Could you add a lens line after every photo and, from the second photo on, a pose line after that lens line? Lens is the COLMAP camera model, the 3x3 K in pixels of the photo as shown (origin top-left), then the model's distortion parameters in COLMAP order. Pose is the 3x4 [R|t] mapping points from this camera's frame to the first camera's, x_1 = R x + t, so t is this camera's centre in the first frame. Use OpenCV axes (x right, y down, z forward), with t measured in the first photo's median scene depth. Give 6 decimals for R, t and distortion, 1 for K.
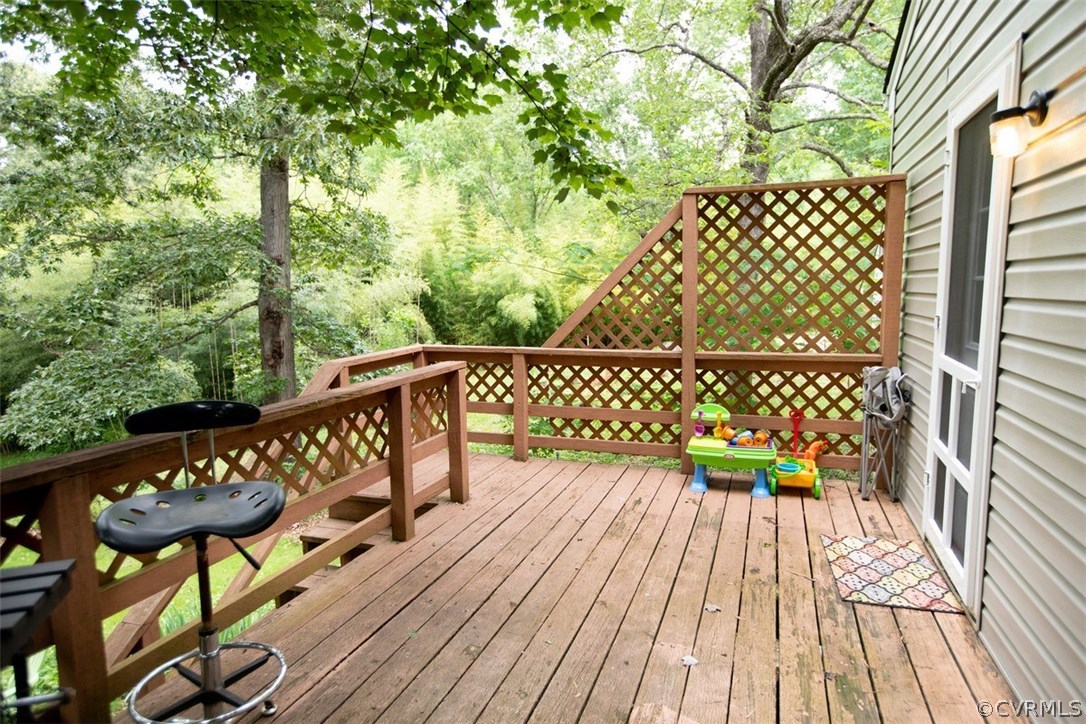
lens RADIAL K [[645.7, 0, 540.8], [0, 645.7, 365.5], [0, 0, 1]] dist [-0.002940, -0.000317]
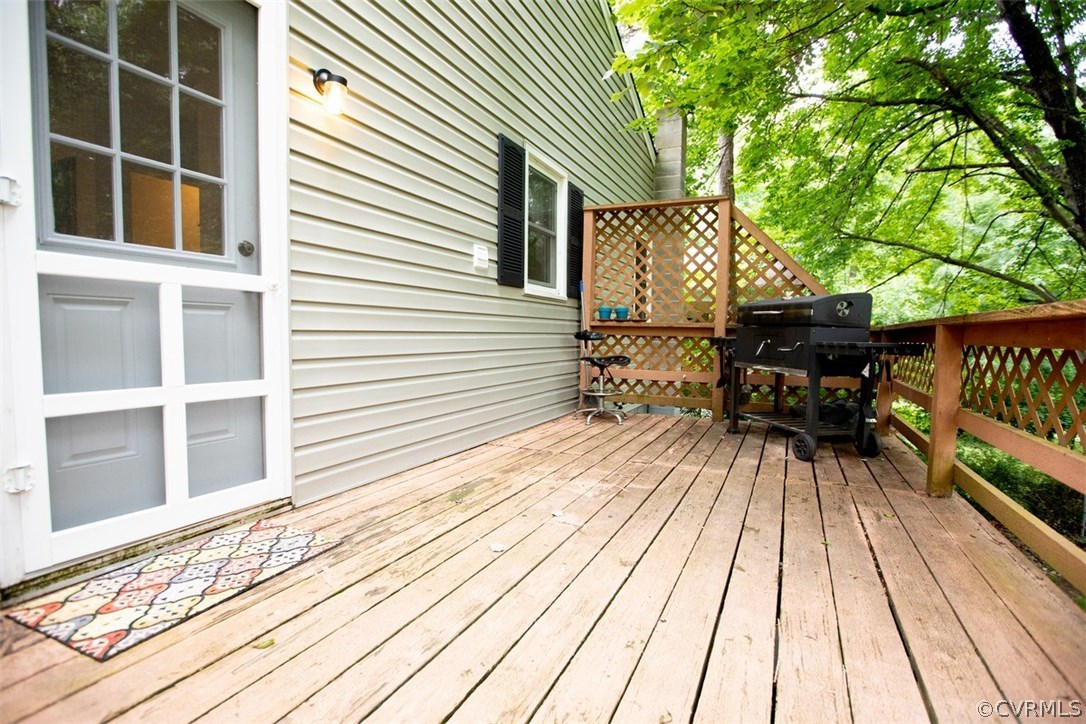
lens RADIAL K [[493.4, 0, 546.3], [0, 493.4, 362.0], [0, 0, 1]] dist [-0.044238, 0.013991]
pose [[-0.993389, -0.008793, 0.114463, 0.138737], [0.012293, 0.983182, 0.182215, 0.012511], [-0.114140, 0.182418, -0.976574, 1.725972]]
